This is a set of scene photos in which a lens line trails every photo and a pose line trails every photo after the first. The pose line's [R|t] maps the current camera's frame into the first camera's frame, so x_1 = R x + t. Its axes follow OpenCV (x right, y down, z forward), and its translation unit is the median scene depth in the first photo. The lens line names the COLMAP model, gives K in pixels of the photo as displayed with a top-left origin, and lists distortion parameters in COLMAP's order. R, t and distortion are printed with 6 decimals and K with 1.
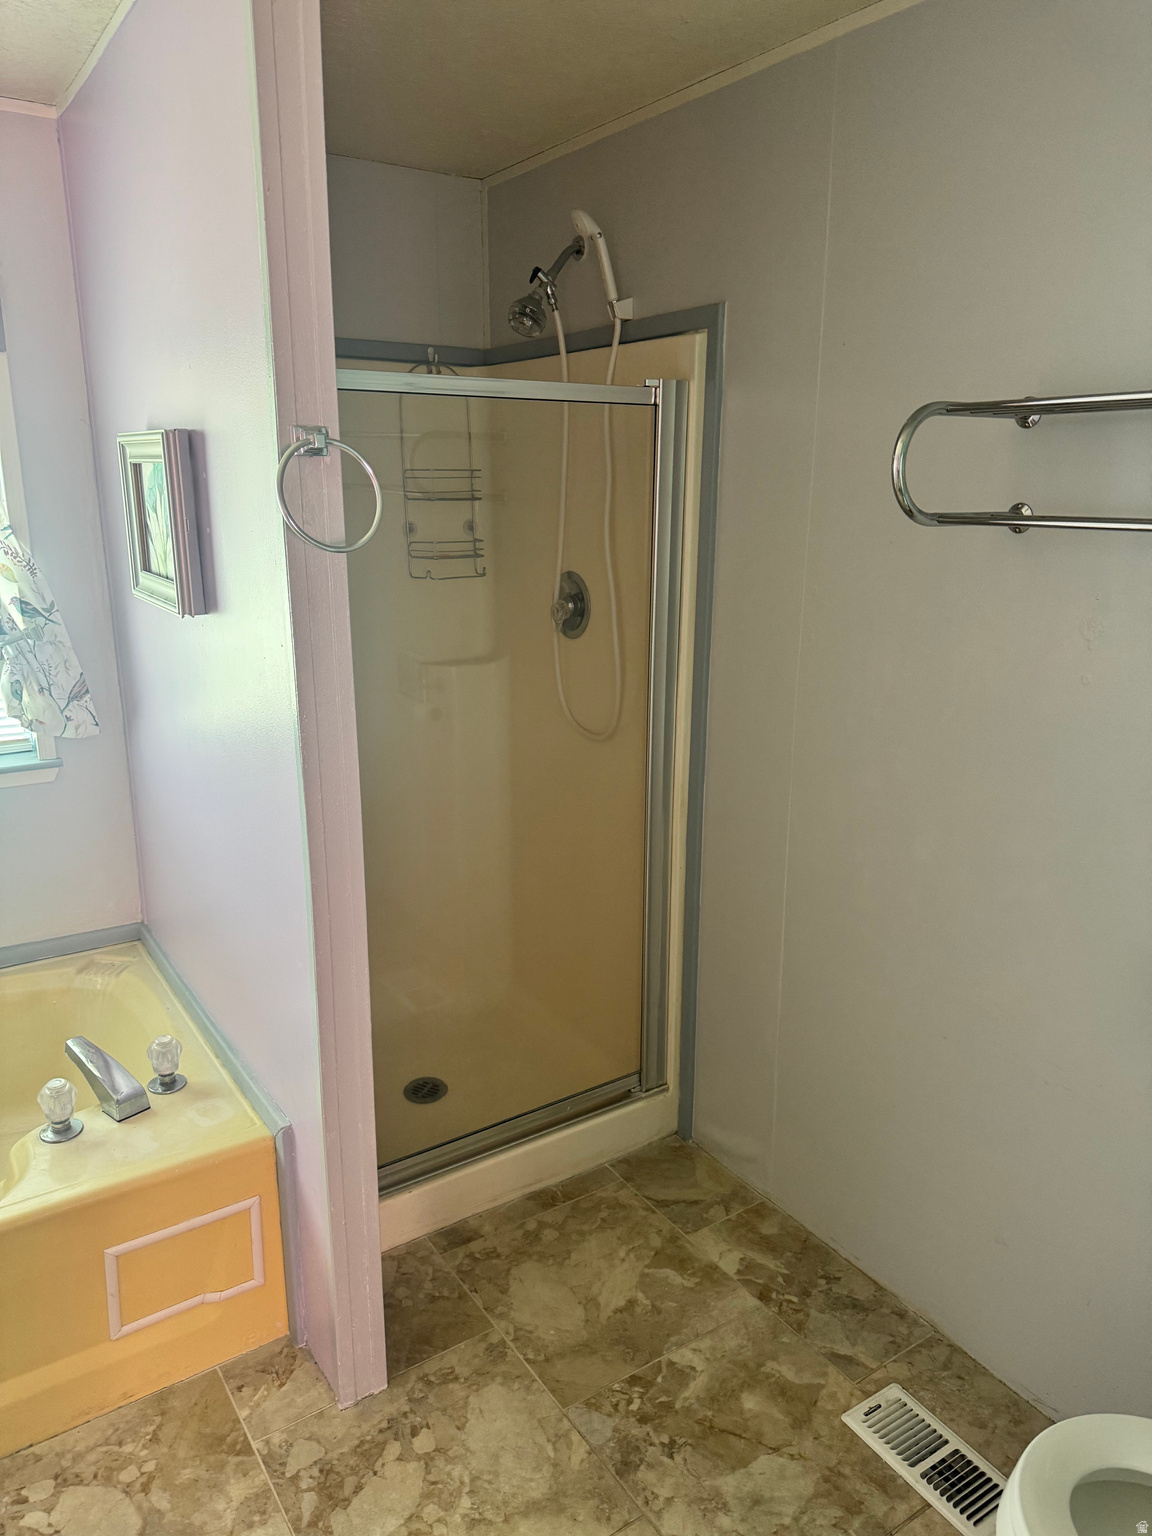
lens RADIAL K [[1083.9, 0, 566.7], [0, 1083.9, 779.3], [0, 0, 1]] dist [0.042570, -0.047494]
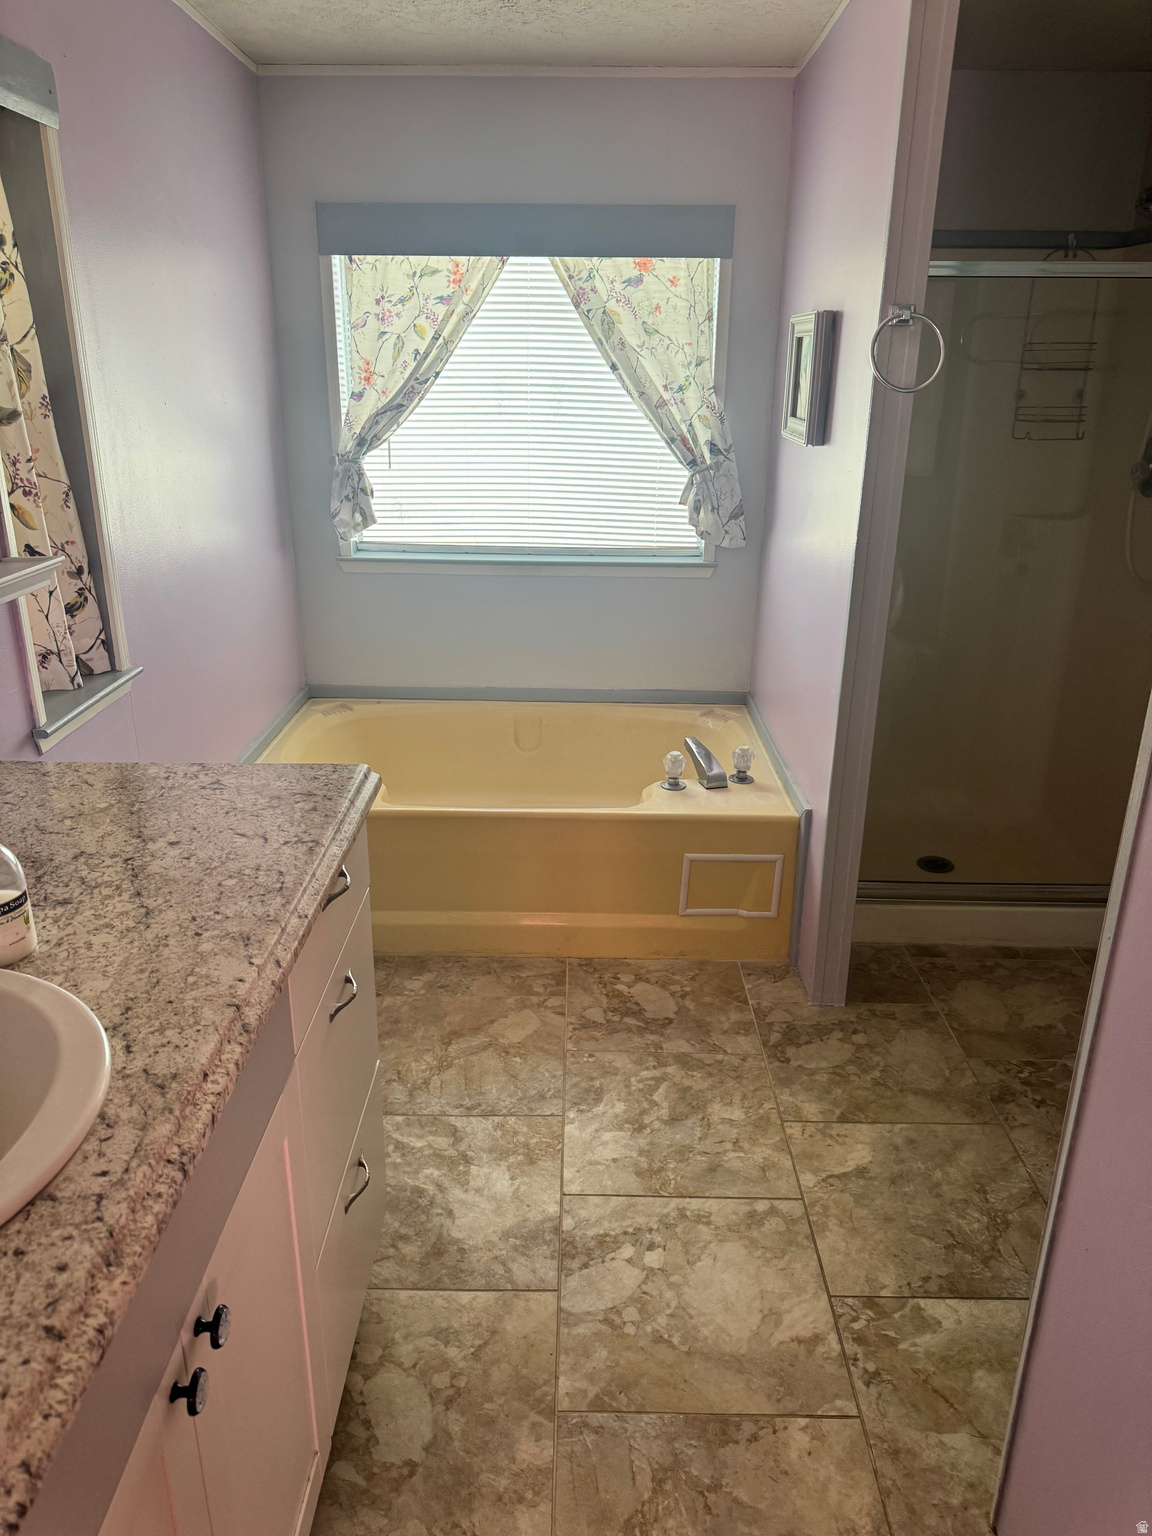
lens RADIAL K [[1063.3, 0, 576.0], [0, 1063.3, 768.0], [0, 0, 1]] dist [0.072970, -0.114584]
pose [[0.830197, 0.200881, -0.520019, 0.193863], [-0.154719, 0.979201, 0.131256, 0.115138], [0.535570, -0.028511, 0.844010, -0.331225]]
